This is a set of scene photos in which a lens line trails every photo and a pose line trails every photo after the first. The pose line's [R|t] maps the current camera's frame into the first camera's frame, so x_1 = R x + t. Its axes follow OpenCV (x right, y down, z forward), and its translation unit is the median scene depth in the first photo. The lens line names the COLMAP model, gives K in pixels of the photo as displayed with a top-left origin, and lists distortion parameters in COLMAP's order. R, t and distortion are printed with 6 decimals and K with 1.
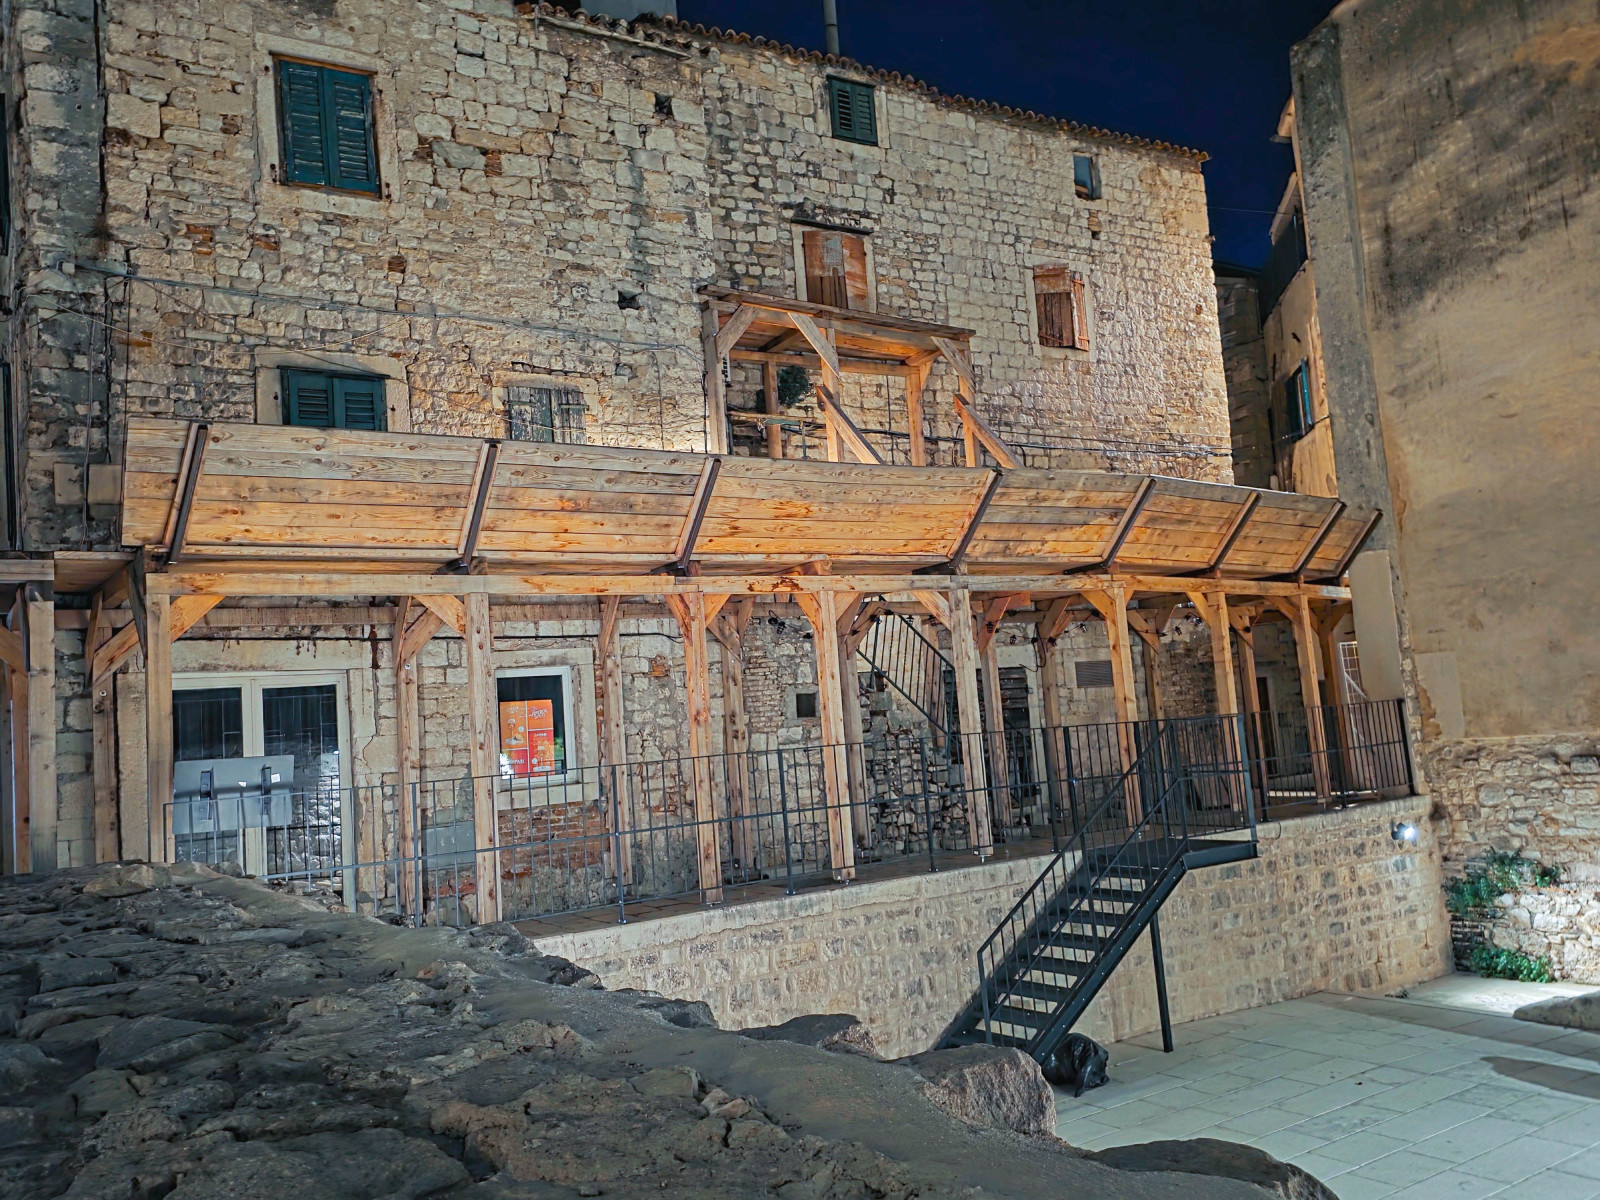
lens RADIAL K [[1318.2, 0, 785.0], [0, 1318.2, 610.9], [0, 0, 1]] dist [0.039746, -0.030505]
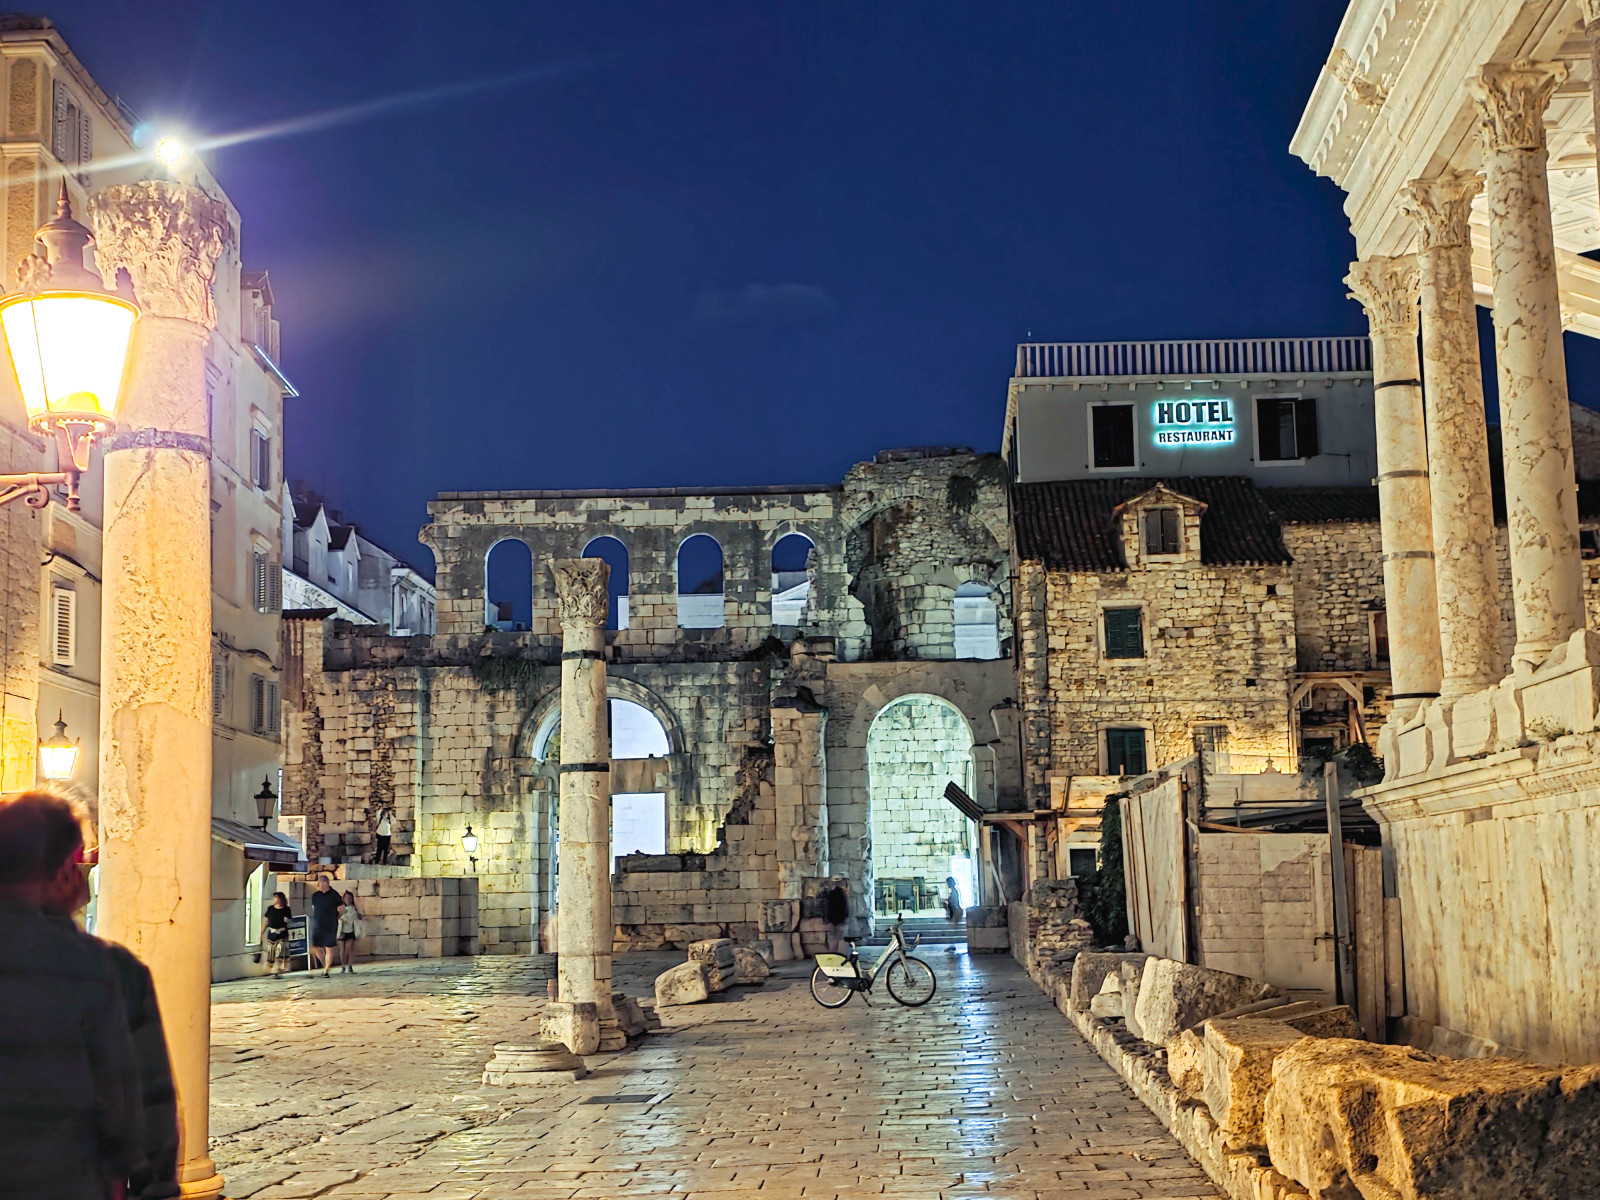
lens RADIAL K [[2252.4, 0, 798.0], [0, 2252.4, 606.3], [0, 0, 1]] dist [0.302009, 0.000000]
pose [[0.808814, -0.015536, -0.587859, 1.649994], [0.025185, 0.999649, 0.008231, -0.437660], [0.587525, -0.021463, 0.808921, -2.796974]]
